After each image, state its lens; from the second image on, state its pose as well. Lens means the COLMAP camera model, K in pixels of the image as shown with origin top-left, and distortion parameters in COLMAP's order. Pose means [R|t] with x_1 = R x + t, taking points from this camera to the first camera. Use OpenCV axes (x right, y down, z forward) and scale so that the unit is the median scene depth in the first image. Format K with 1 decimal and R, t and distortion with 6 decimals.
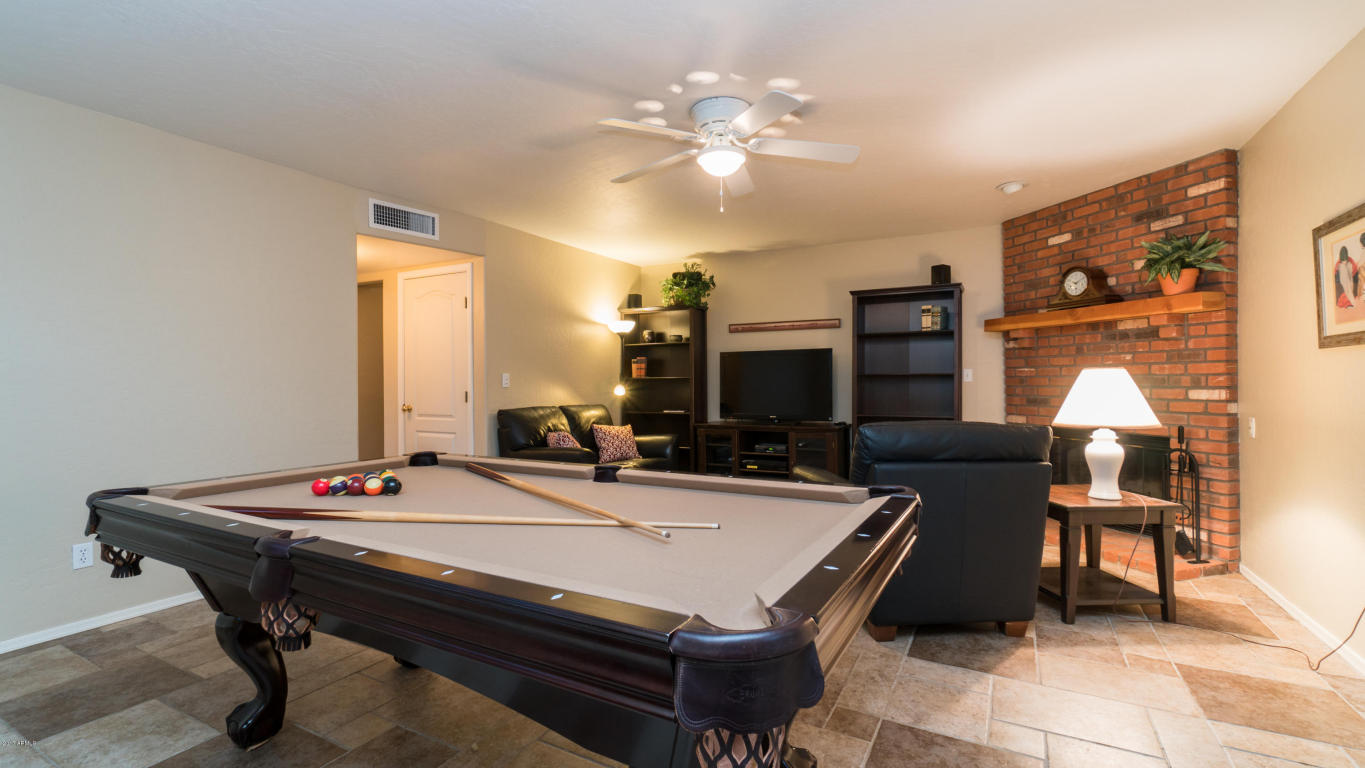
lens RADIAL K [[590.2, 0, 703.8], [0, 590.2, 382.8], [0, 0, 1]] dist [-0.000886, -0.000506]
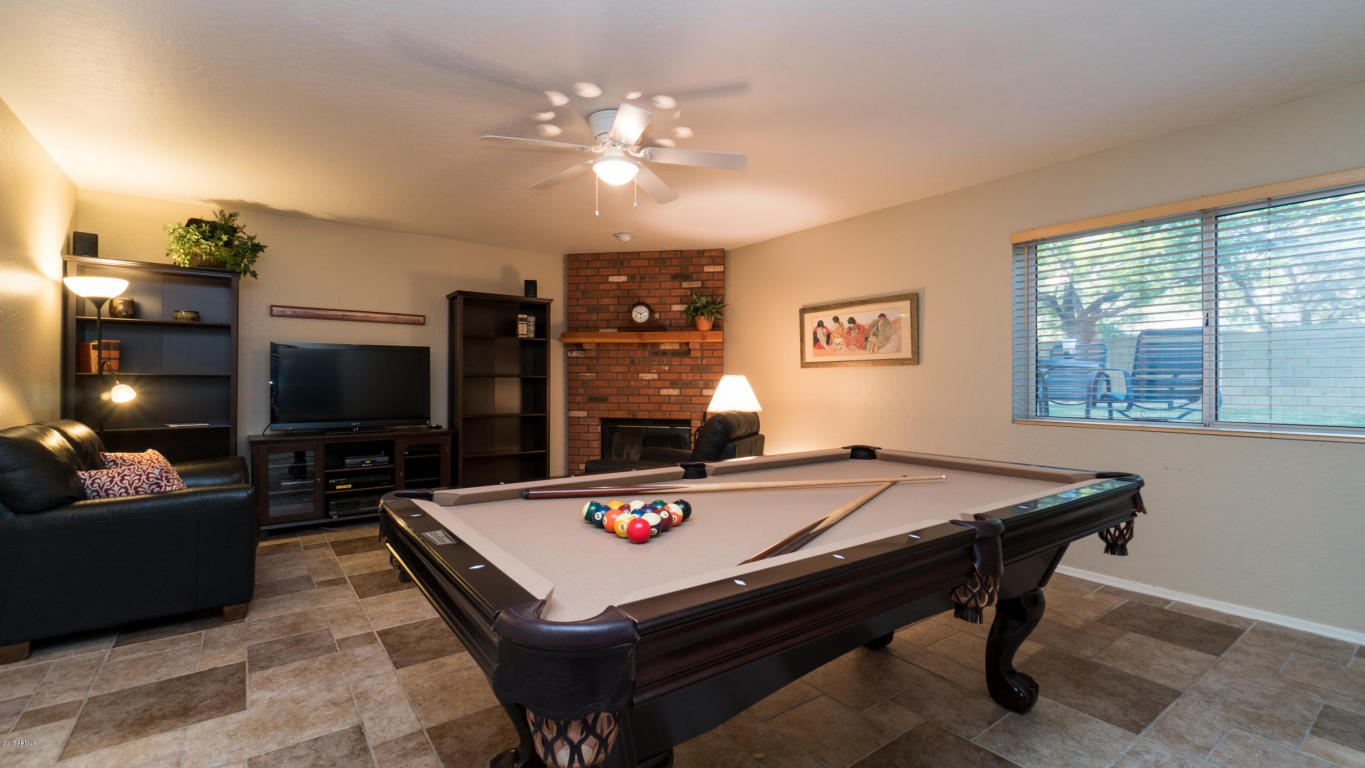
lens RADIAL K [[584.2, 0, 684.5], [0, 584.2, 382.8], [0, 0, 1]] dist [-0.001668, -0.000234]
pose [[0.439754, 0.008962, 0.898073, -0.578811], [-0.003491, 0.999960, -0.008269, 0.006182], [-0.898111, 0.000502, 0.439768, 0.300260]]
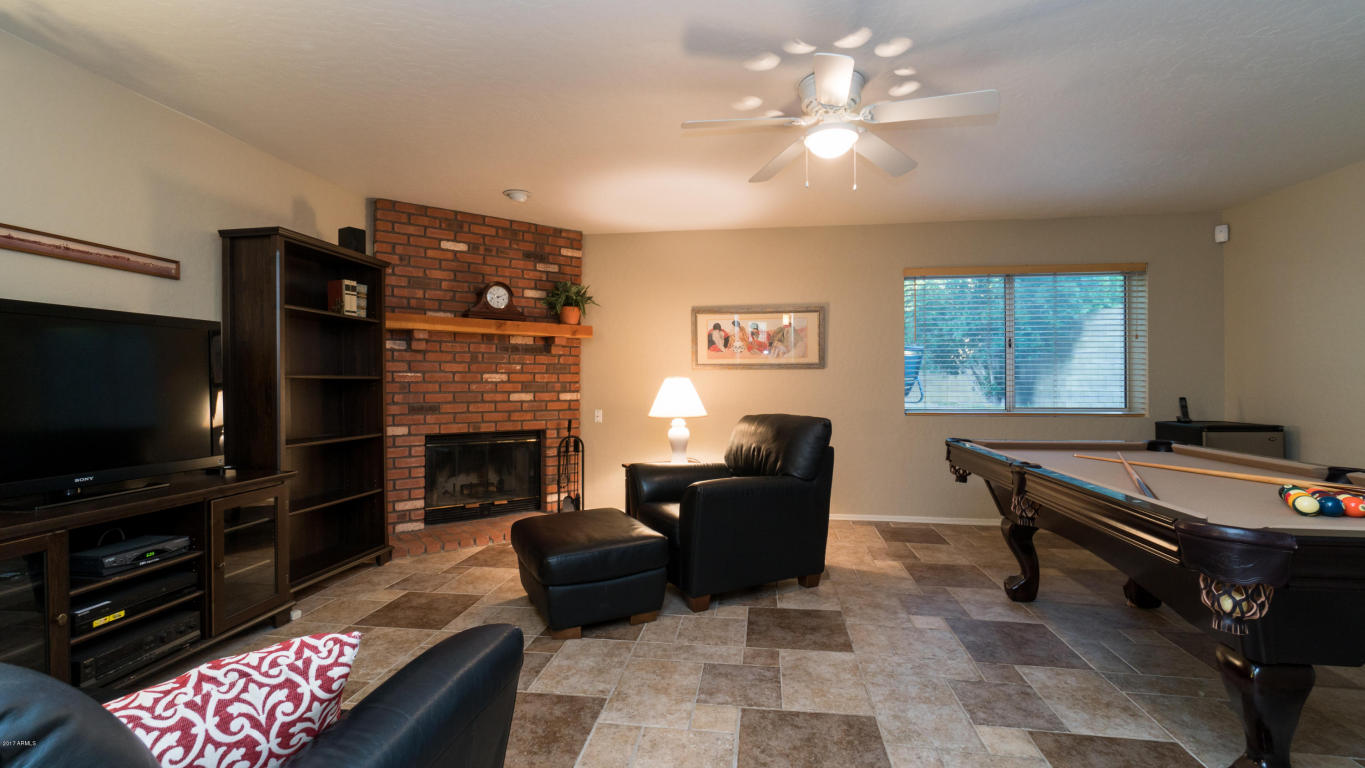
lens RADIAL K [[584.2, 0, 684.5], [0, 584.2, 382.8], [0, 0, 1]] dist [-0.001668, -0.000234]
pose [[-0.321617, 0.008377, 0.946833, -0.507703], [0.005997, 0.999959, -0.006810, -0.001084], [-0.946851, 0.003488, -0.321654, 1.038219]]
